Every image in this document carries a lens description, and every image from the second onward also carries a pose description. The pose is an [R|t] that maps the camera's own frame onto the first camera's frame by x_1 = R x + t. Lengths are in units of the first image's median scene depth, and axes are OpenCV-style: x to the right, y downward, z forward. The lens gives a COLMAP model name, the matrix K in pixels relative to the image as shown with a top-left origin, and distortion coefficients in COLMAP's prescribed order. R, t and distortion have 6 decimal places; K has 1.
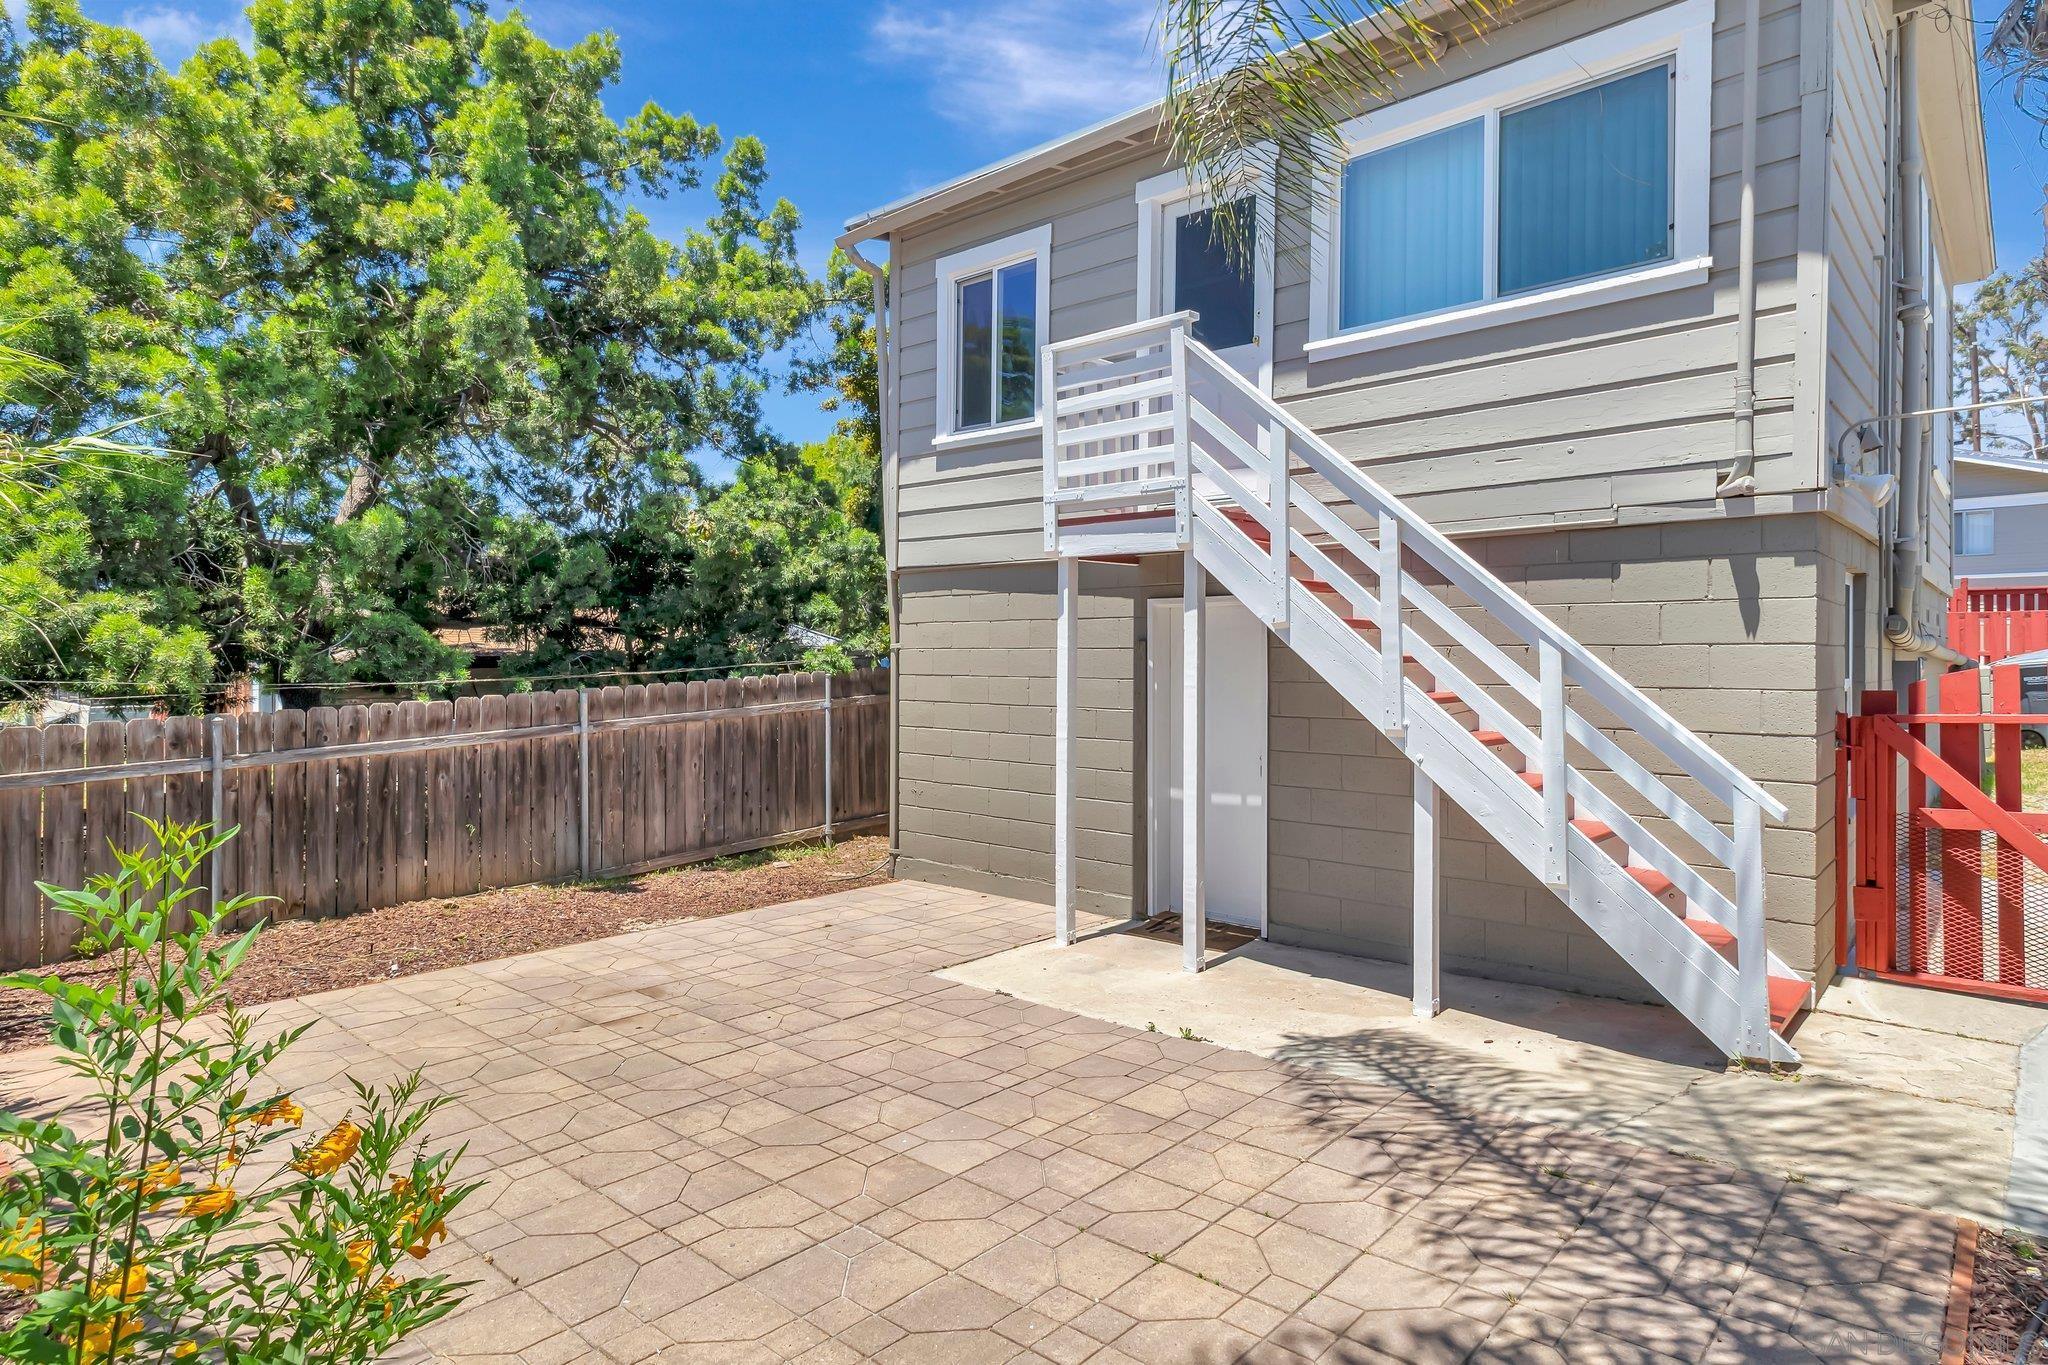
lens RADIAL K [[1145.4, 0, 1005.5], [0, 1145.4, 681.0], [0, 0, 1]] dist [0.020149, -0.000488]
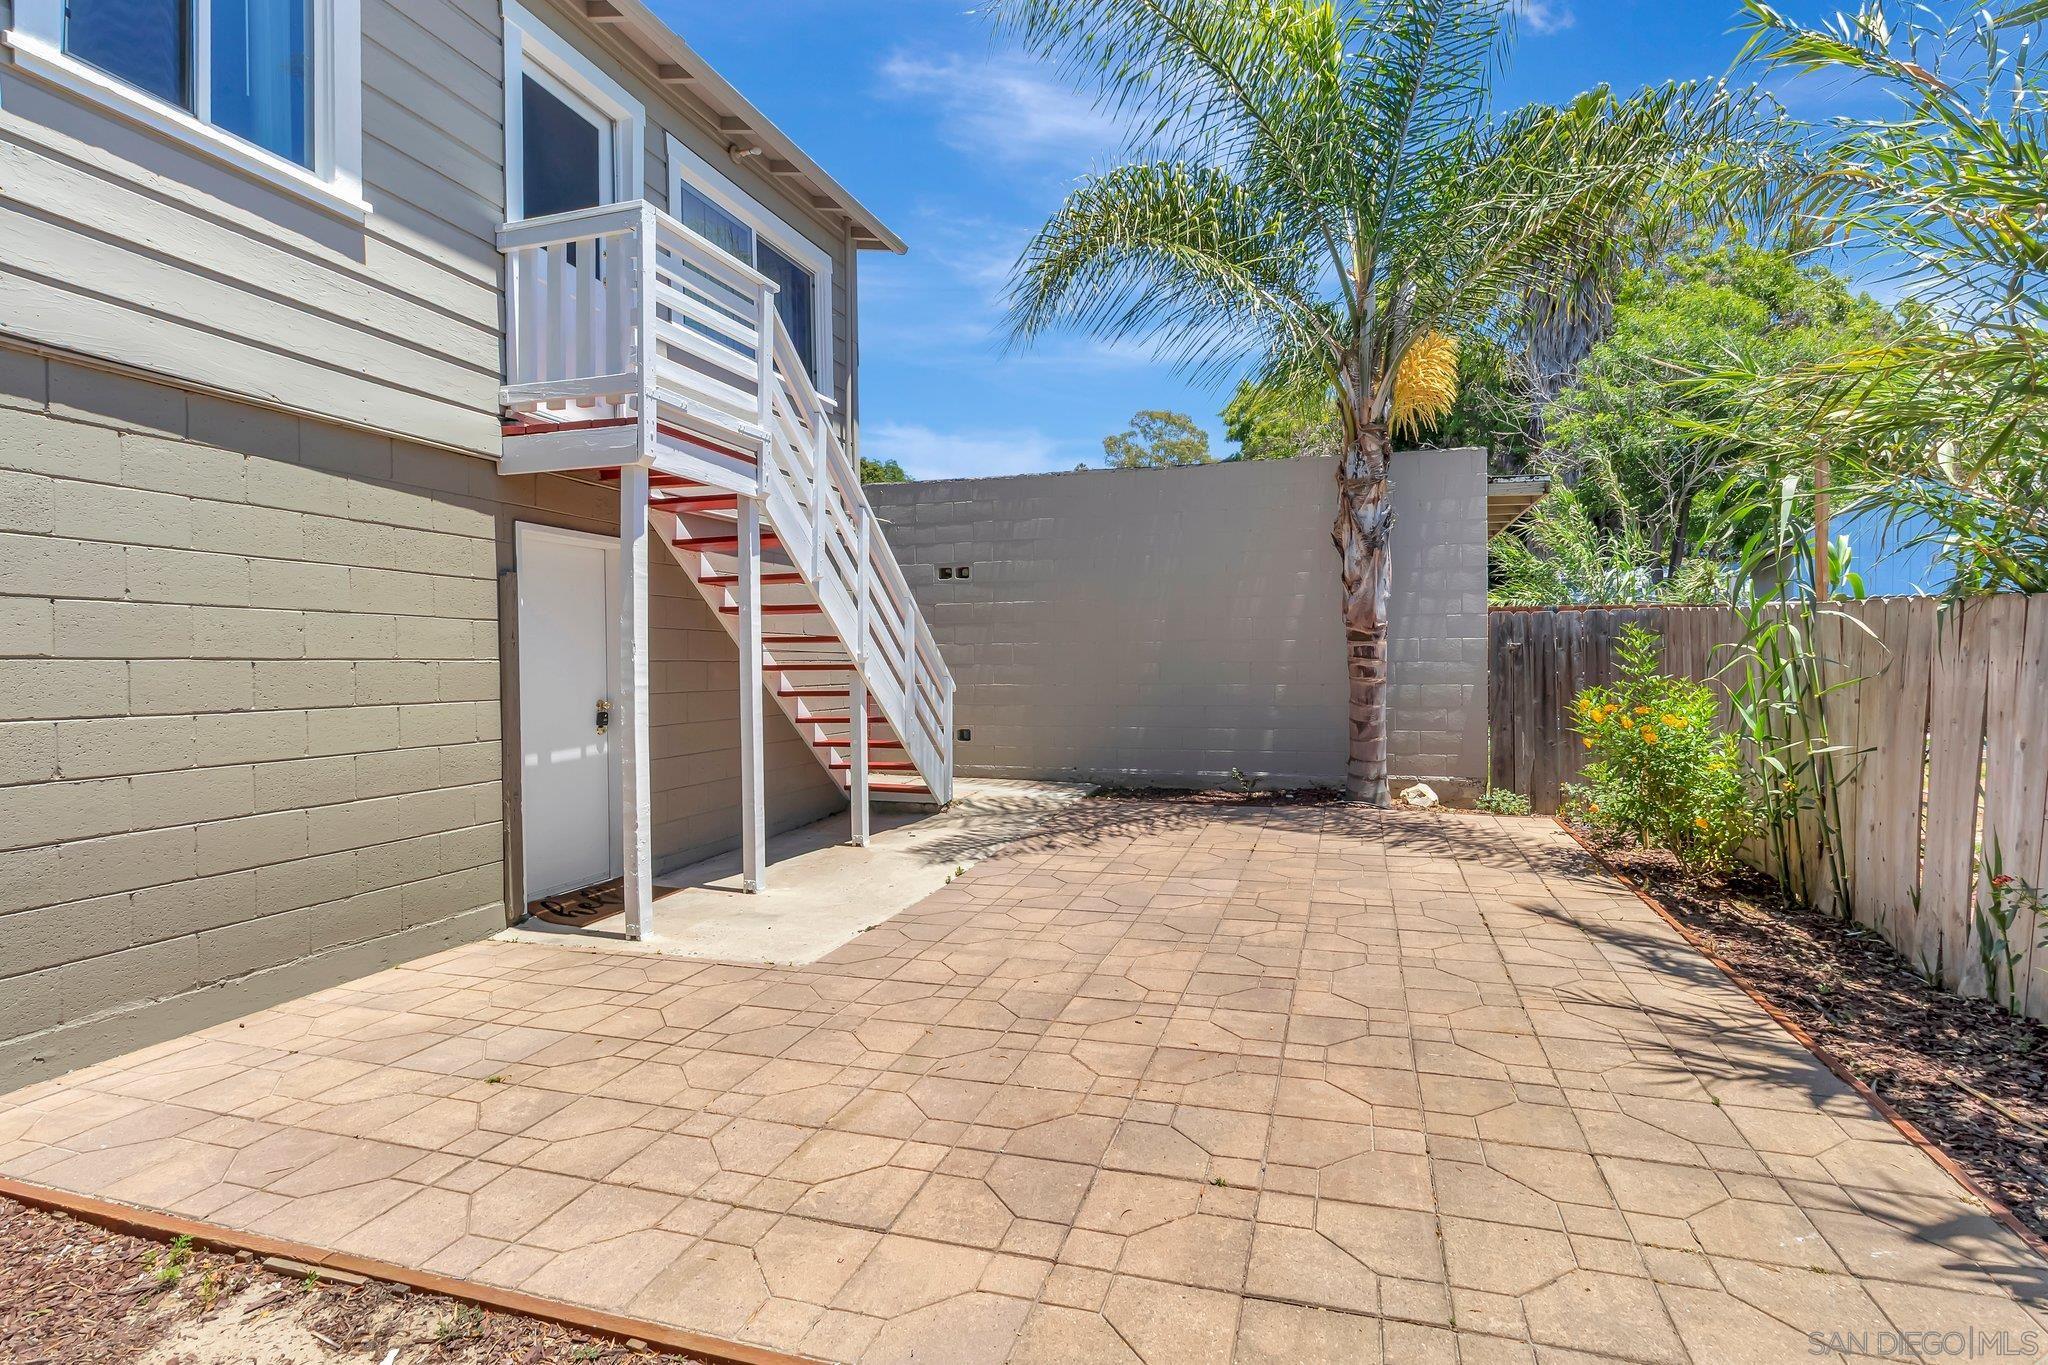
lens RADIAL K [[984.7, 0, 1006.3], [0, 984.7, 668.2], [0, 0, 1]] dist [0.017270, -0.001605]
pose [[-0.416462, -0.001371, 0.909152, -0.690111], [0.025417, 0.999590, 0.013150, 0.033734], [-0.908798, 0.028584, -0.416256, 1.039914]]
